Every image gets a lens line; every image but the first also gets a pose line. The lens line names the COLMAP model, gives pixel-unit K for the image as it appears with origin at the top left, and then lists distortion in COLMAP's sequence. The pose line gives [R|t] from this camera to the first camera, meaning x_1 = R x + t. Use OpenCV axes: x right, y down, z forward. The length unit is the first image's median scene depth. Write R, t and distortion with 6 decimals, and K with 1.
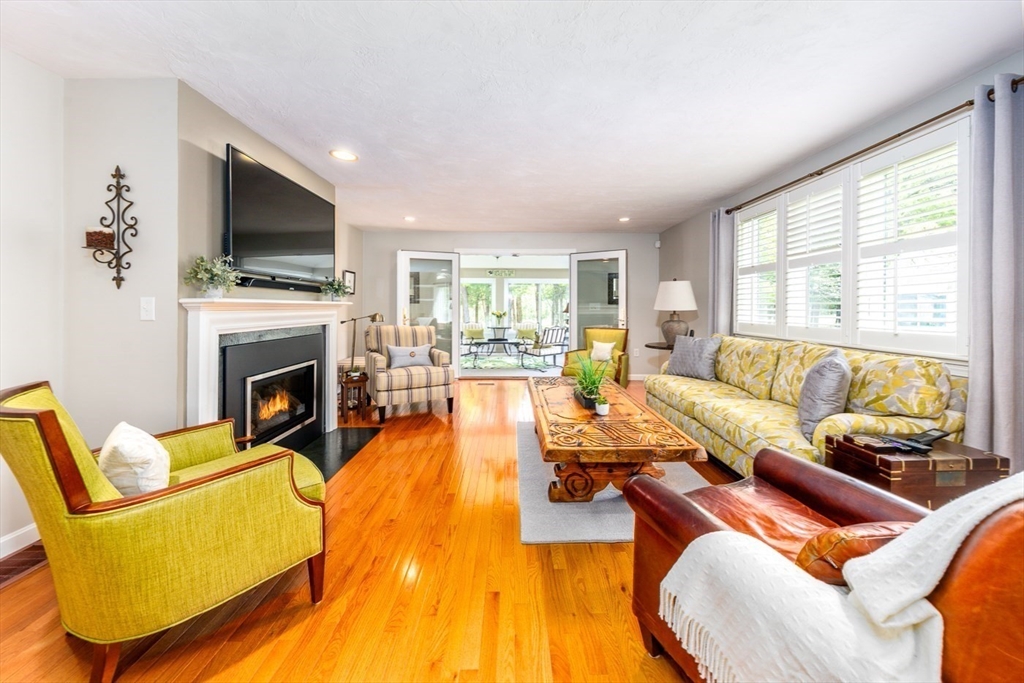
lens RADIAL K [[360.1, 0, 504.9], [0, 360.1, 307.9], [0, 0, 1]] dist [-0.000240, -0.000006]
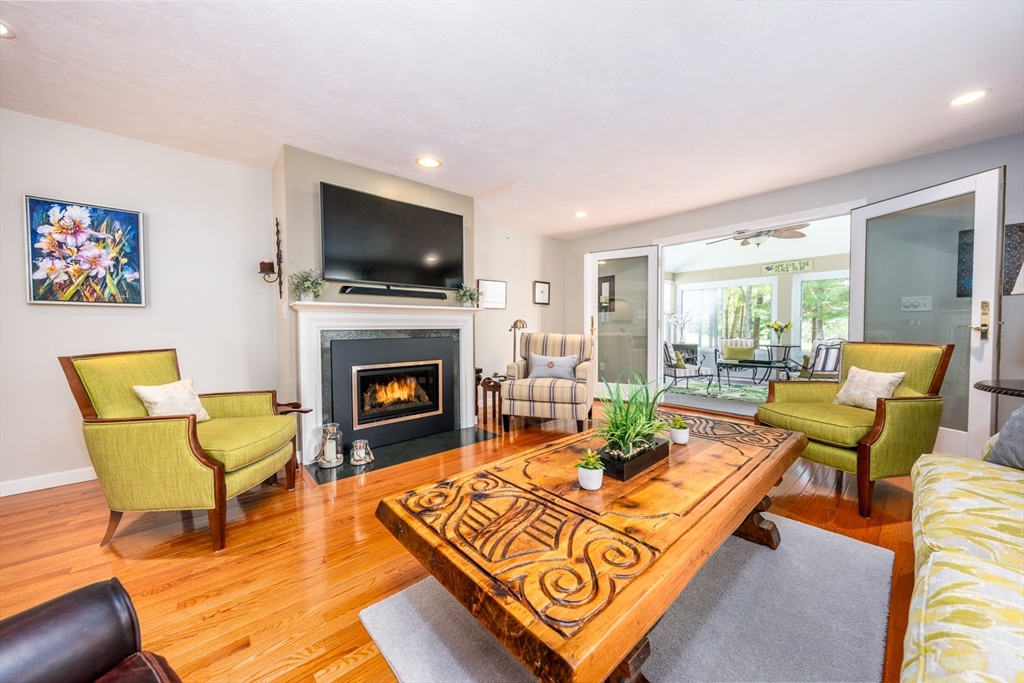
lens RADIAL K [[355.1, 0, 512.0], [0, 355.1, 341.5], [0, 0, 1]] dist [-0.001949, -0.000062]
pose [[0.668677, 0.023370, -0.743186, 0.419714], [0.006613, 0.999280, 0.037372, 0.046209], [0.743524, -0.029904, 0.668041, 0.421857]]
